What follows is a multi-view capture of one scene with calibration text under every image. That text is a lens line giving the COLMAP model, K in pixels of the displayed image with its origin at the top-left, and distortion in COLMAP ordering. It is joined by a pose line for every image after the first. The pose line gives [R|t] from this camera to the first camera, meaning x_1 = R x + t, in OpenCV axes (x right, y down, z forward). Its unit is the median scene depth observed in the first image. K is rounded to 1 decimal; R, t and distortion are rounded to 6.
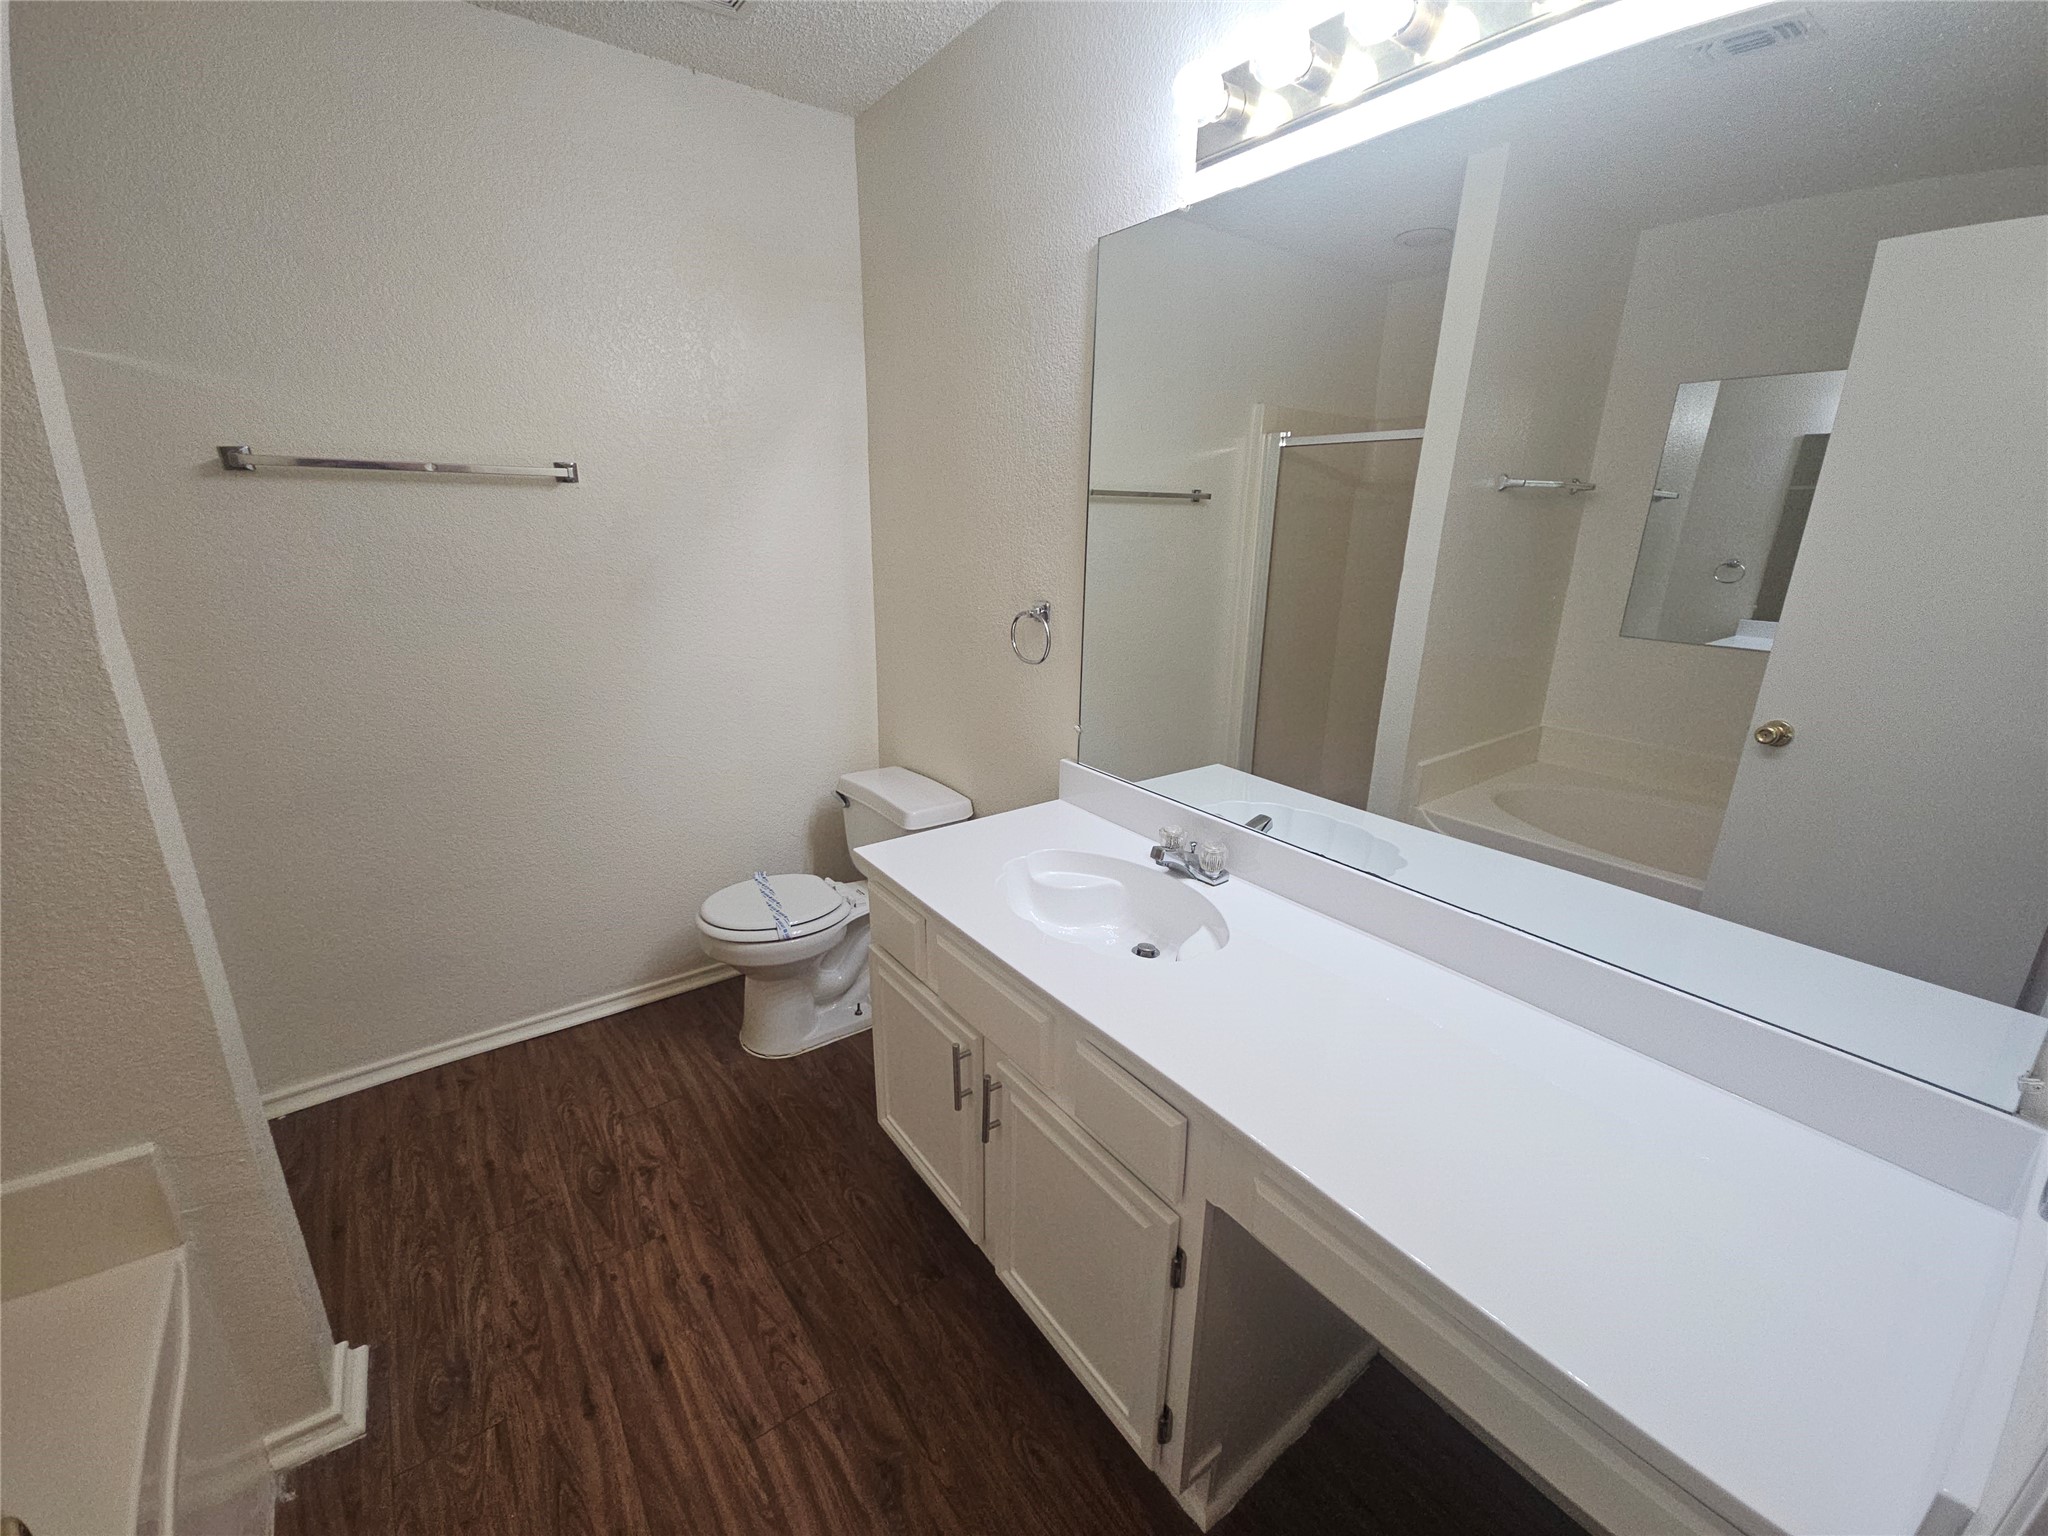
lens RADIAL K [[835.6, 0, 1022.0], [0, 835.6, 764.4], [0, 0, 1]] dist [0.001795, -0.000260]
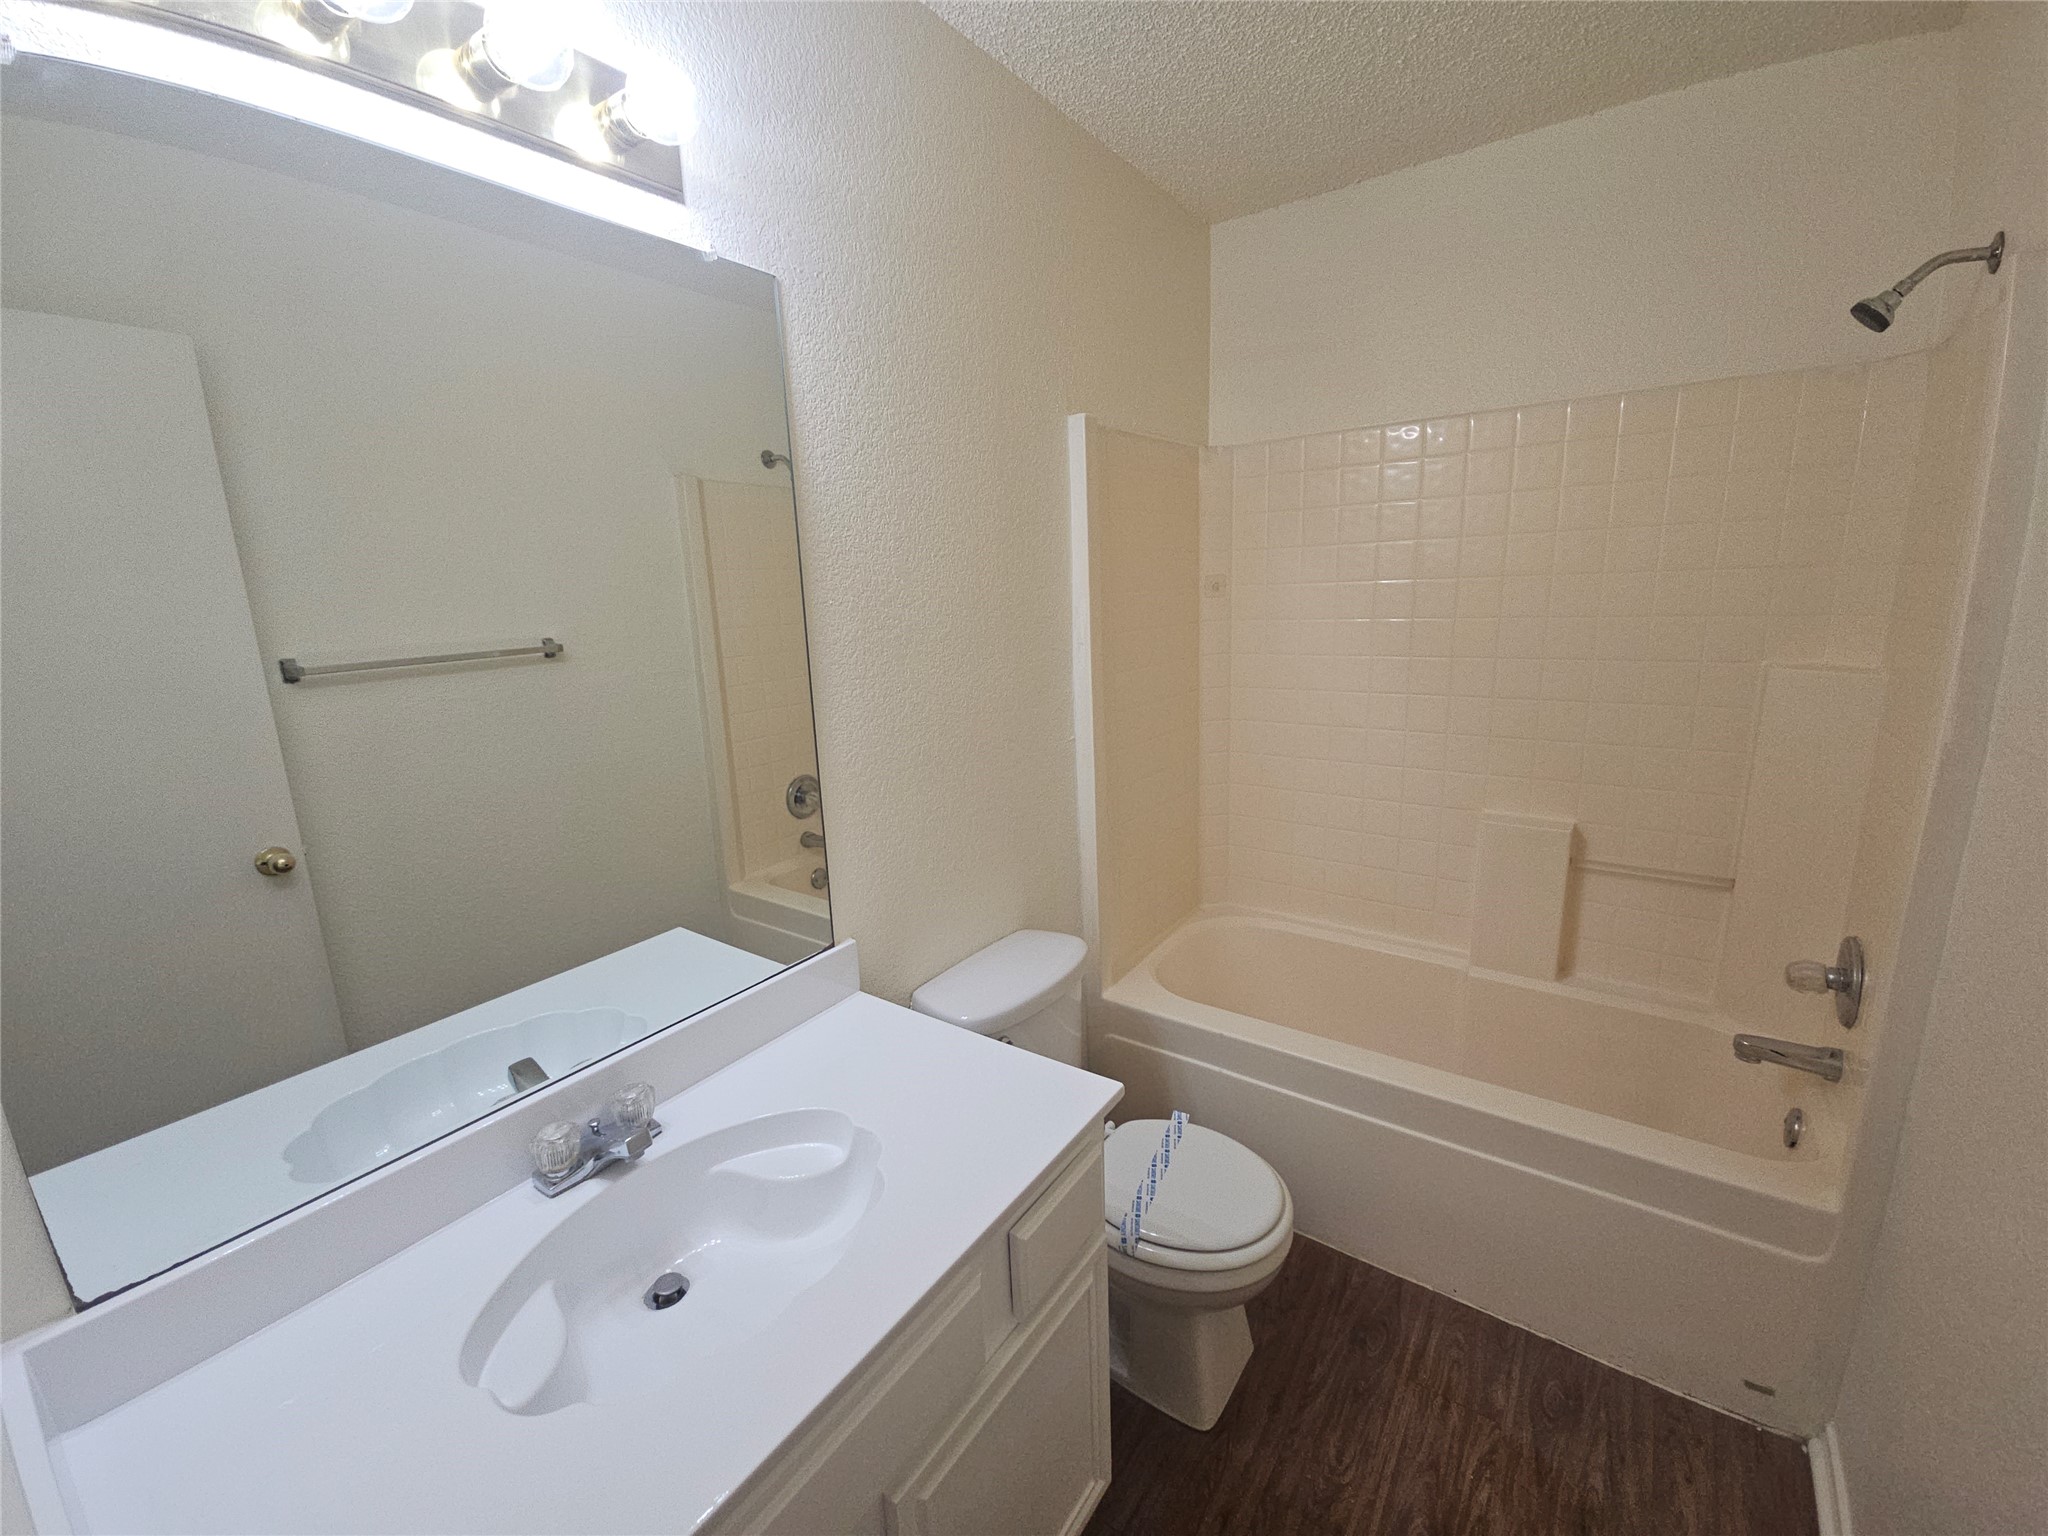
lens RADIAL K [[835.6, 0, 1022.0], [0, 835.6, 764.4], [0, 0, 1]] dist [0.001795, -0.000260]
pose [[-0.321354, -0.207763, 0.923886, -0.490168], [0.300729, 0.902739, 0.307610, -0.281336], [-0.897938, 0.376691, -0.227619, 0.772275]]
